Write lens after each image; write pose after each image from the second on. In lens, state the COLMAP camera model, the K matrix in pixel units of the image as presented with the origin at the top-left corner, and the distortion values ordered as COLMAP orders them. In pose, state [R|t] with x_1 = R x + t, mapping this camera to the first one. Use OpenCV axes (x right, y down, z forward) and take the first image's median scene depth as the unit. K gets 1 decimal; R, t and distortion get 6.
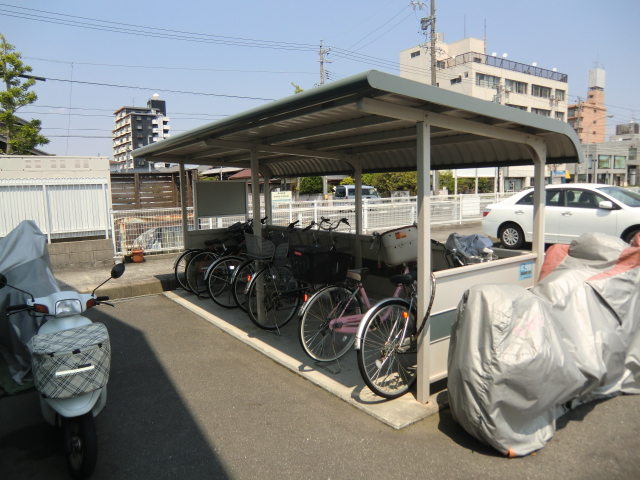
lens RADIAL K [[460.8, 0, 318.2], [0, 460.8, 240.7], [0, 0, 1]] dist [-0.037445, 0.031193]
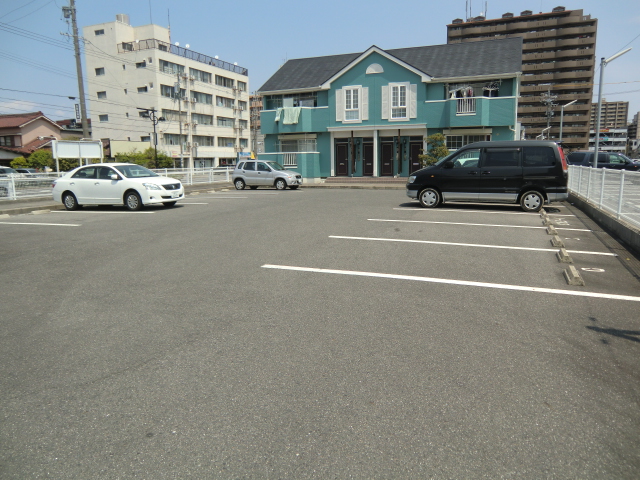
lens RADIAL K [[460.8, 0, 324.0], [0, 460.8, 236.4], [0, 0, 1]] dist [-0.037445, 0.031193]
pose [[0.841600, -0.080652, 0.534046, 0.061363], [0.062732, 0.996692, 0.051662, 0.013437], [-0.536447, -0.009977, 0.843875, -0.105650]]
